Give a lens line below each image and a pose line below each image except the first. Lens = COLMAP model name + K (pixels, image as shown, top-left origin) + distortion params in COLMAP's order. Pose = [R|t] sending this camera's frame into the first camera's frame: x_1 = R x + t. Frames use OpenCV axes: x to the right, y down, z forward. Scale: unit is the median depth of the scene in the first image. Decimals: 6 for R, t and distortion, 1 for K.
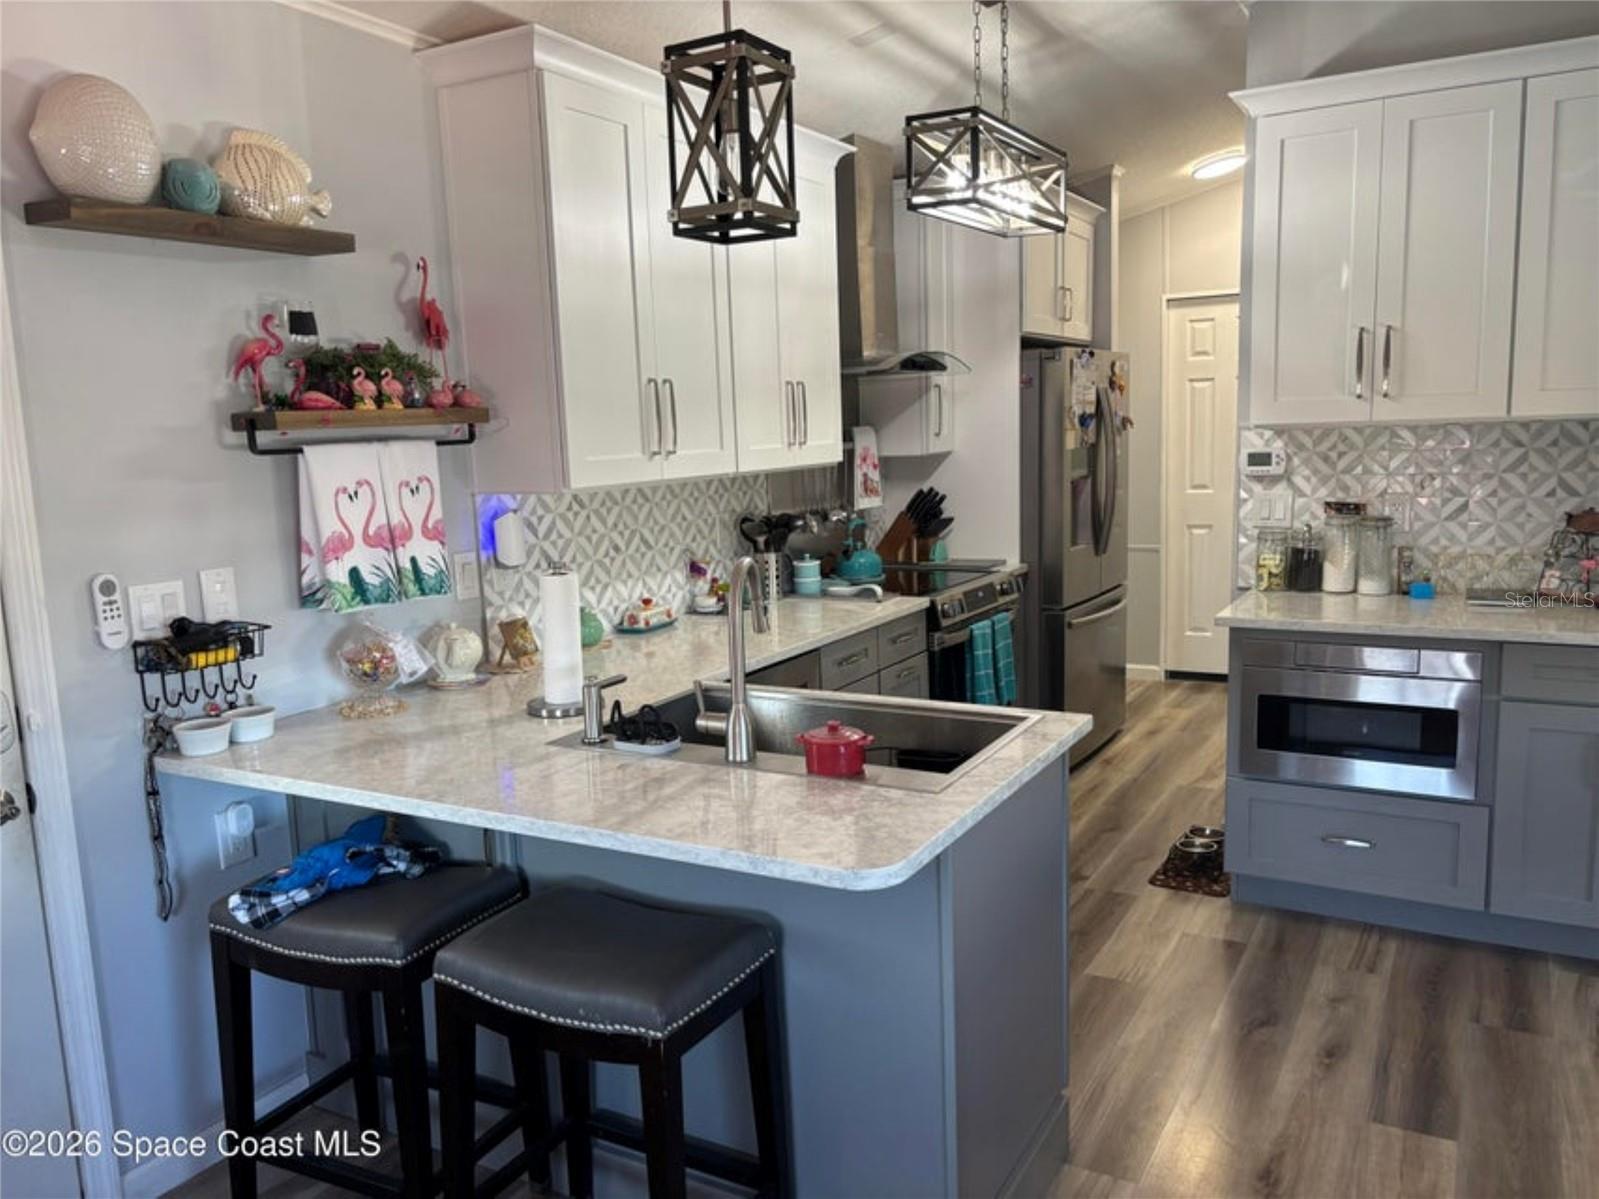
lens RADIAL K [[1206.4, 0, 801.2], [0, 1206.4, 609.6], [0, 0, 1]] dist [0.059523, -0.073292]
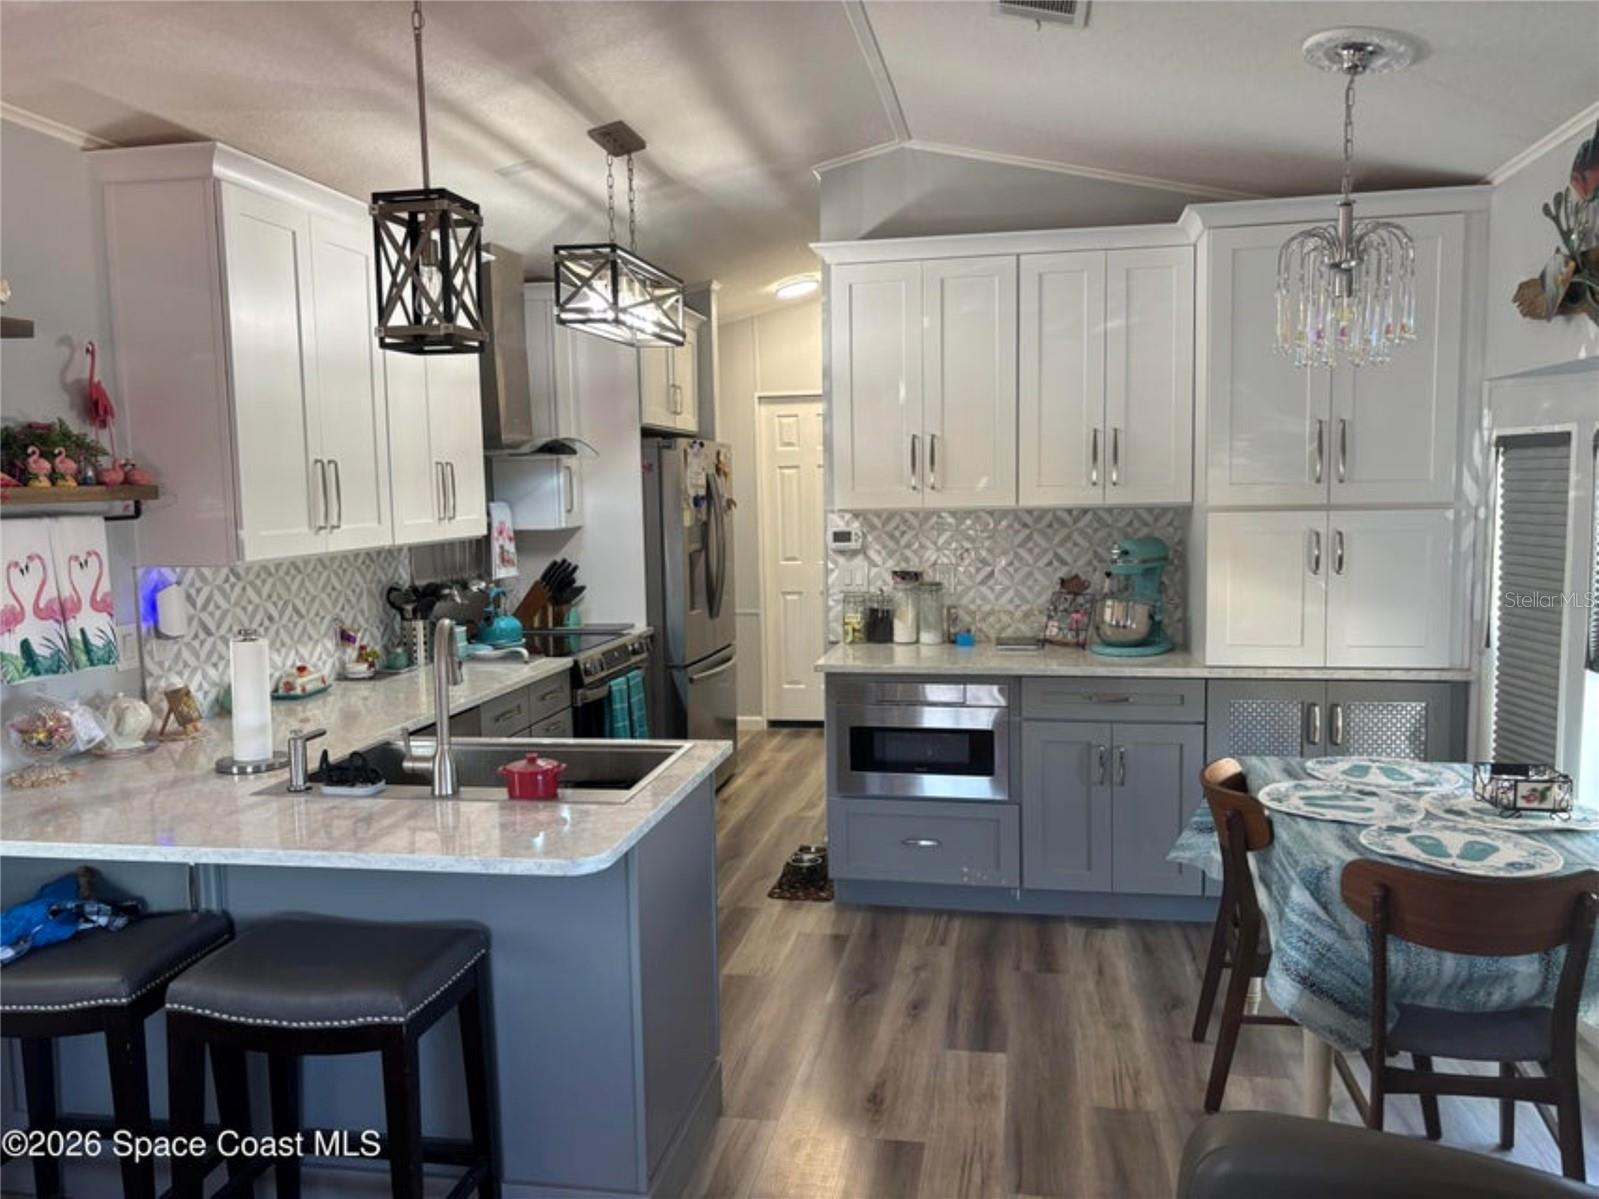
lens RADIAL K [[1206.4, 0, 808.0], [0, 1206.4, 595.5], [0, 0, 1]] dist [0.059523, -0.073292]
pose [[0.943094, -0.012345, 0.332296, -0.081752], [0.035548, 0.997327, -0.063839, 0.016189], [-0.330619, 0.072018, 0.941012, -0.173254]]
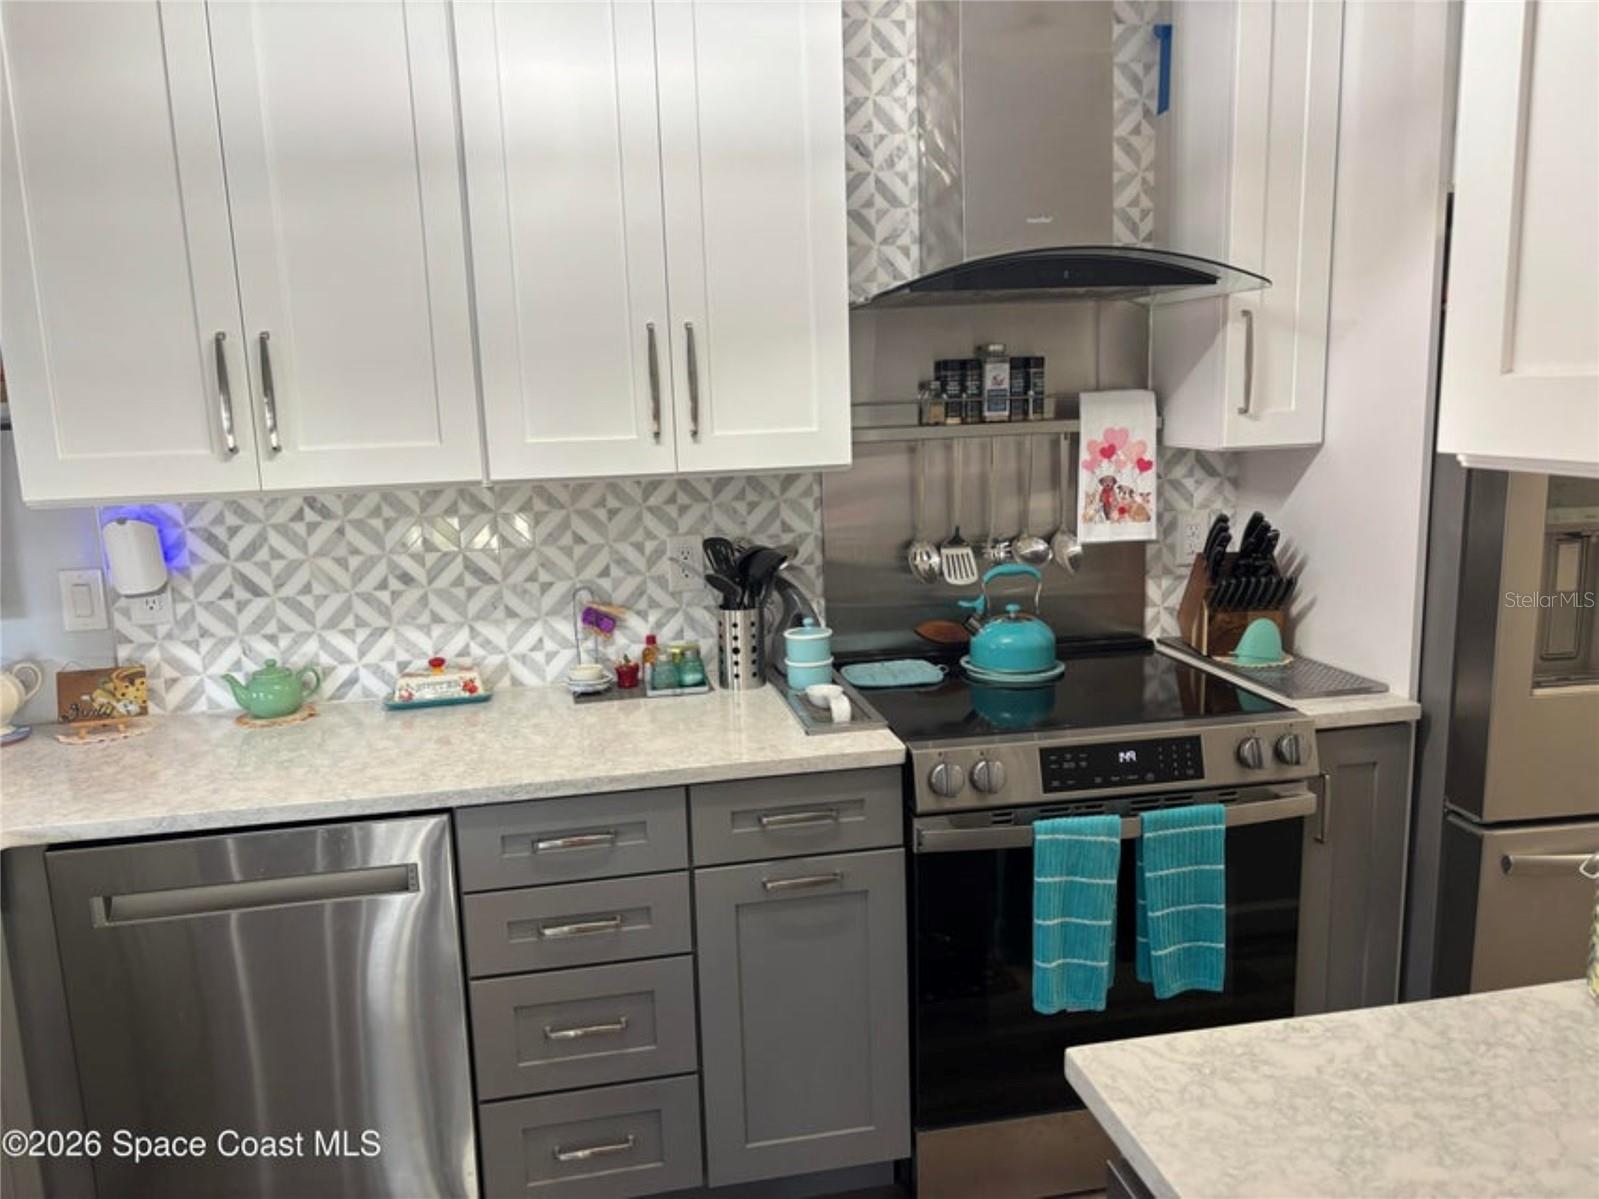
lens RADIAL K [[1206.4, 0, 785.5], [0, 1206.4, 593.0], [0, 0, 1]] dist [0.059523, -0.073292]
pose [[0.655241, 0.146546, -0.741069, 0.621483], [-0.109167, 0.989075, 0.099065, -0.167913], [0.747490, 0.015989, 0.664081, 0.885816]]
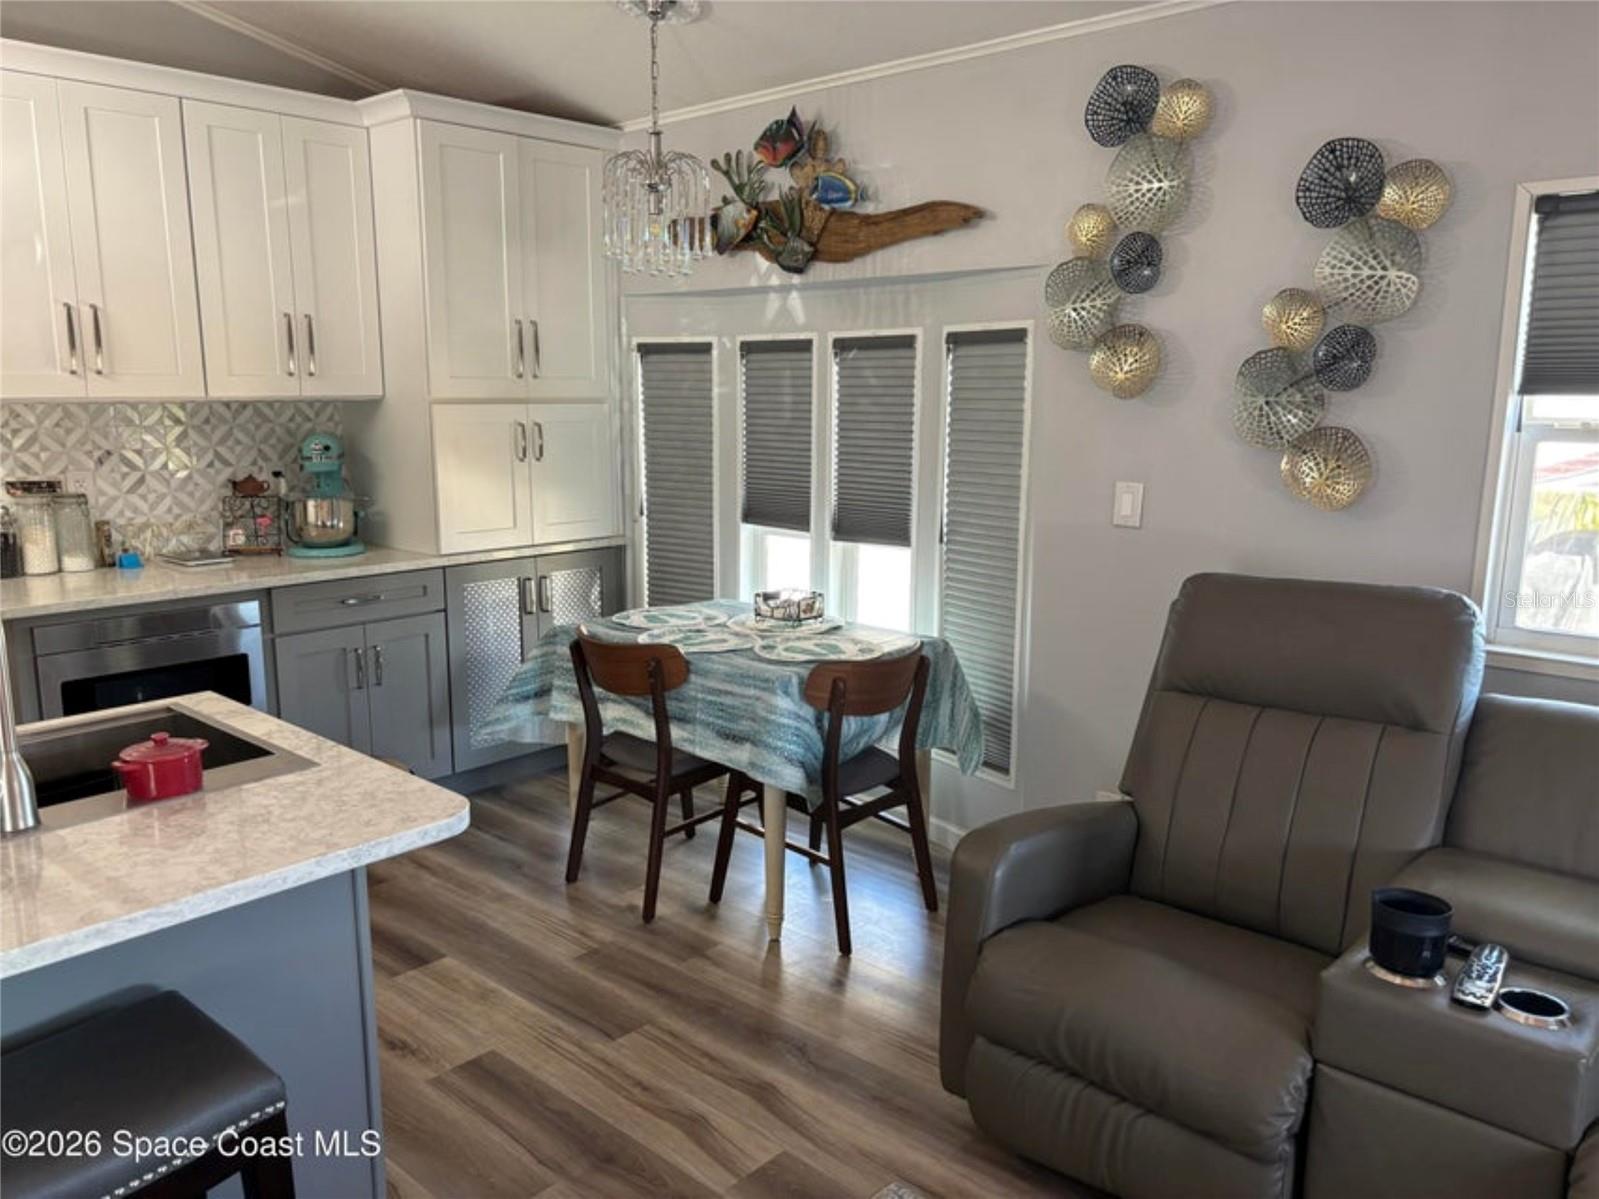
lens RADIAL K [[1206.4, 0, 783.9], [0, 1206.4, 599.6], [0, 0, 1]] dist [0.059523, -0.073292]
pose [[0.225819, -0.136503, 0.964558, -0.495349], [0.138023, 0.984629, 0.107030, -0.022116], [-0.964342, 0.108961, 0.241189, 0.262167]]
